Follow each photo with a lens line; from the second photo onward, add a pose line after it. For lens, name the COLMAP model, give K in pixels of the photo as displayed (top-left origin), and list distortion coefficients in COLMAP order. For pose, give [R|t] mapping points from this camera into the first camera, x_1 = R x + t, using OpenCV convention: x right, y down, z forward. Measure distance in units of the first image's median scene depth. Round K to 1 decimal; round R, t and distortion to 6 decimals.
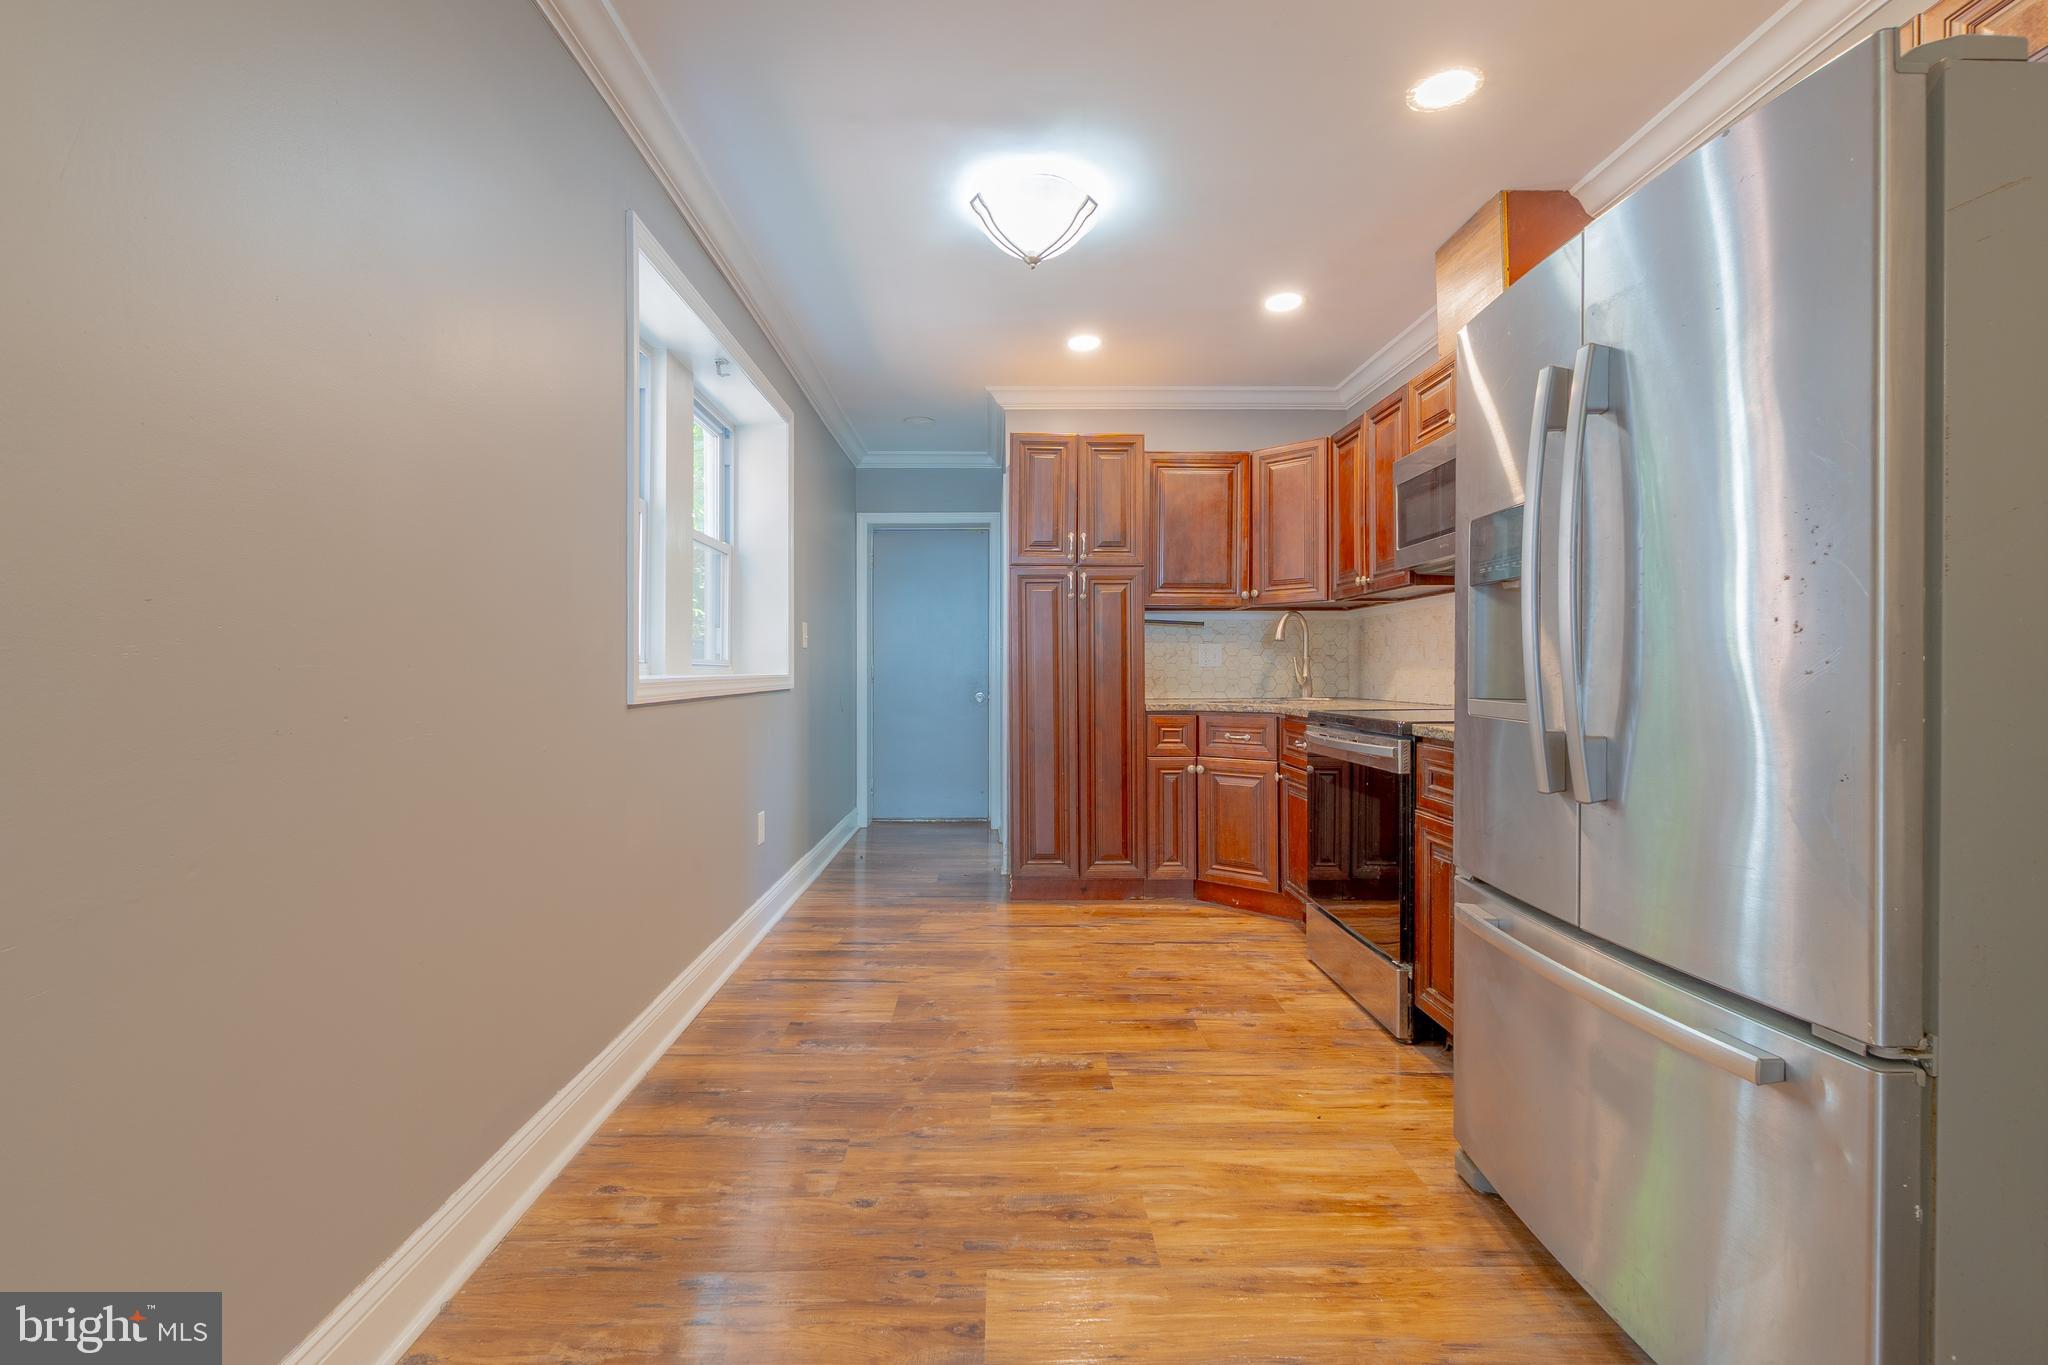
lens RADIAL K [[866.1, 0, 1004.8], [0, 866.1, 670.6], [0, 0, 1]] dist [0.004085, -0.002265]
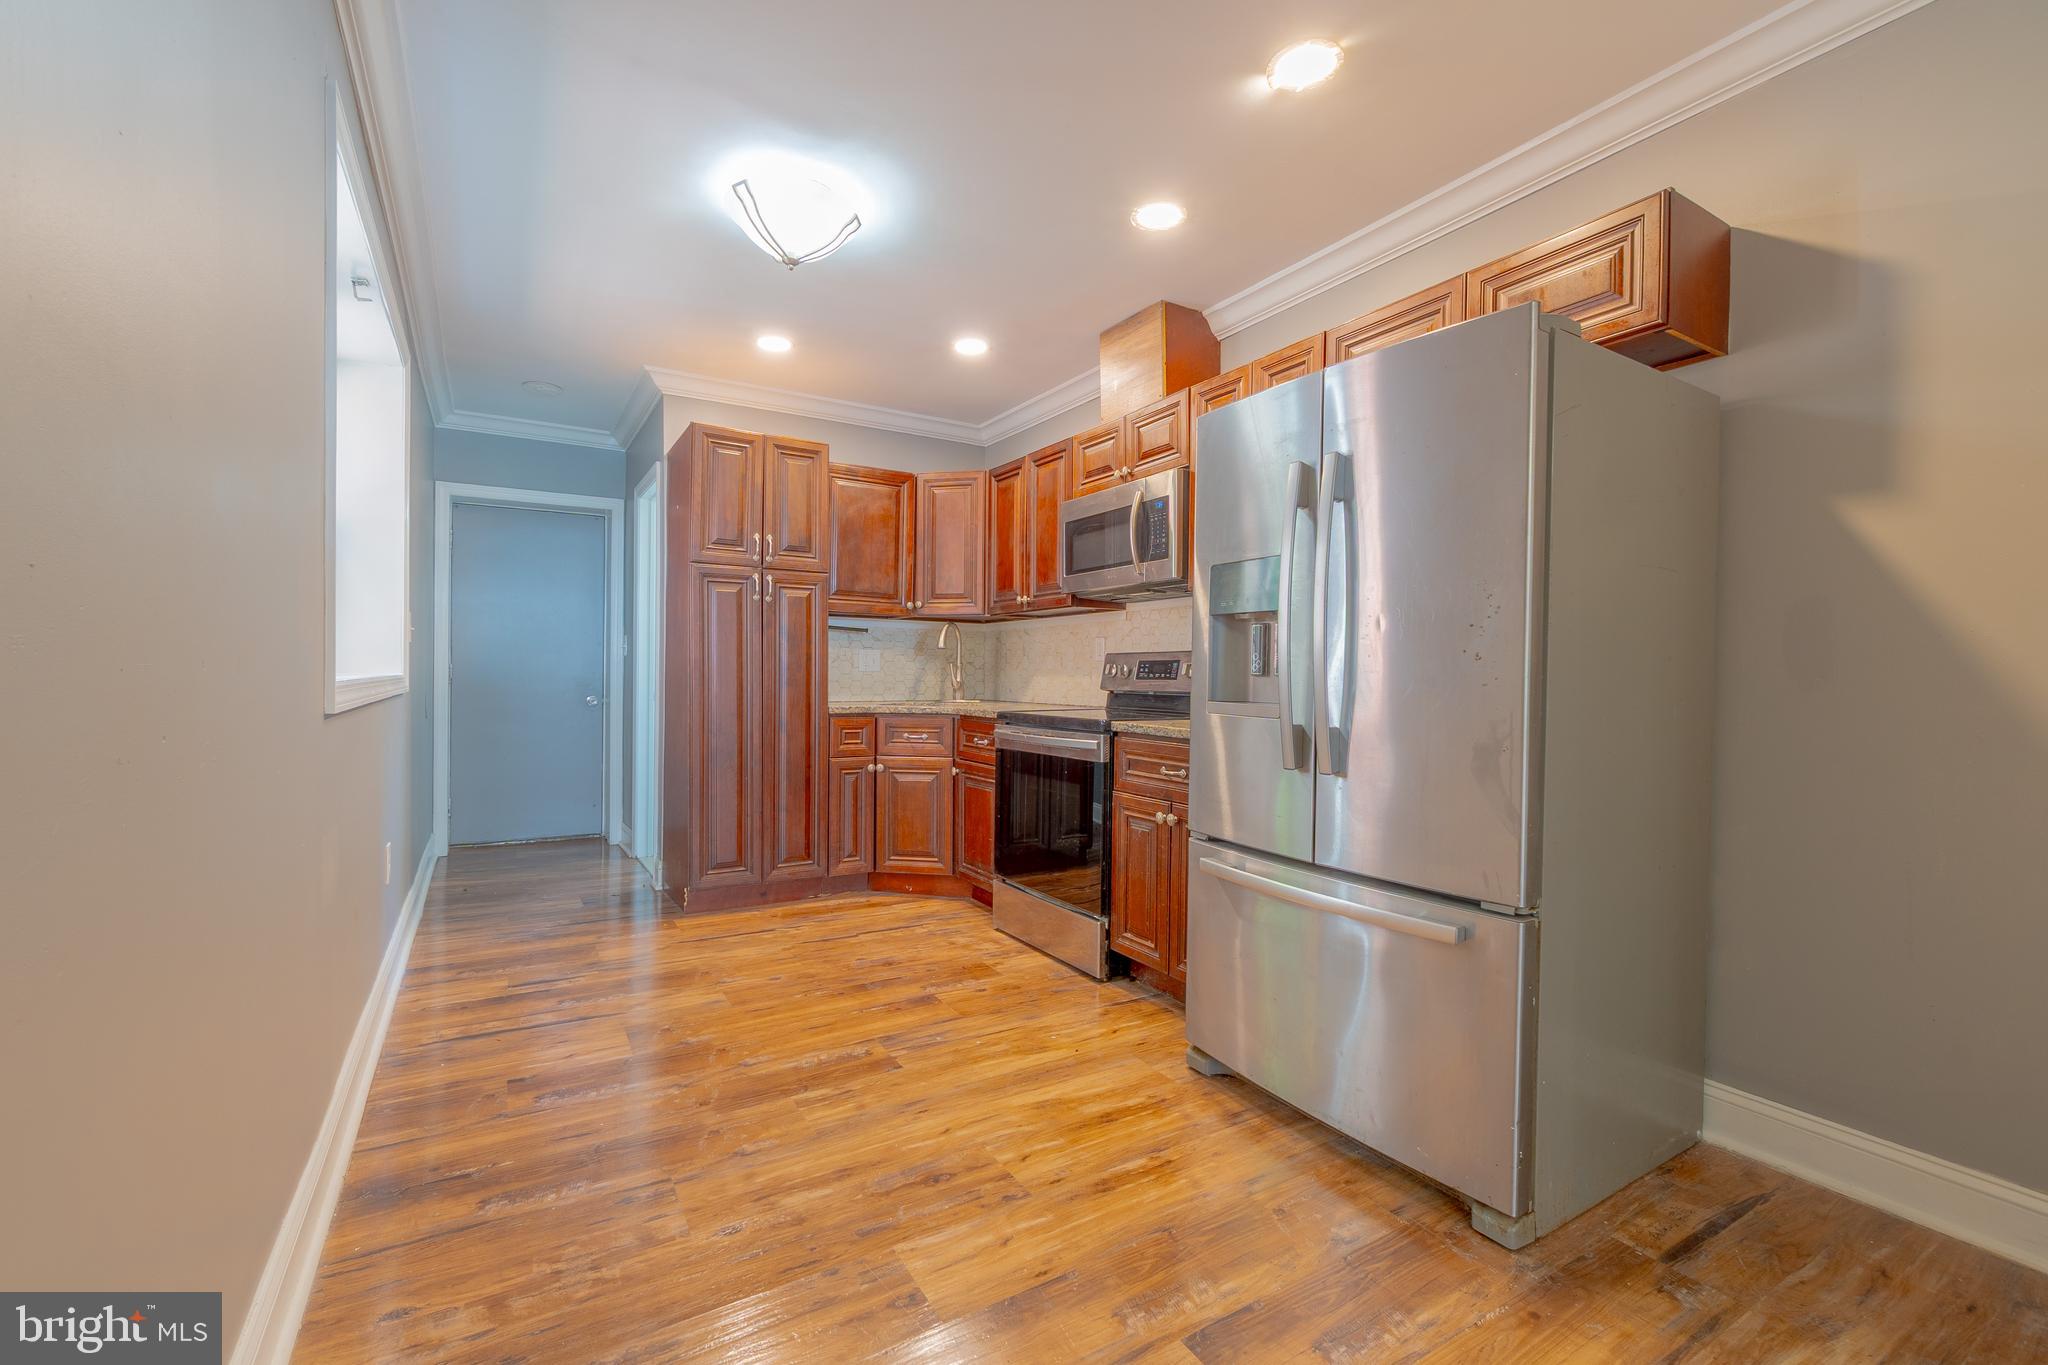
lens RADIAL K [[866.1, 0, 976.3], [0, 866.1, 680.8], [0, 0, 1]] dist [0.004085, -0.002265]
pose [[0.866637, 0.007152, 0.498888, -0.242476], [-0.012017, 0.999906, 0.006541, -0.001578], [-0.498795, -0.011664, 0.866642, 0.024256]]
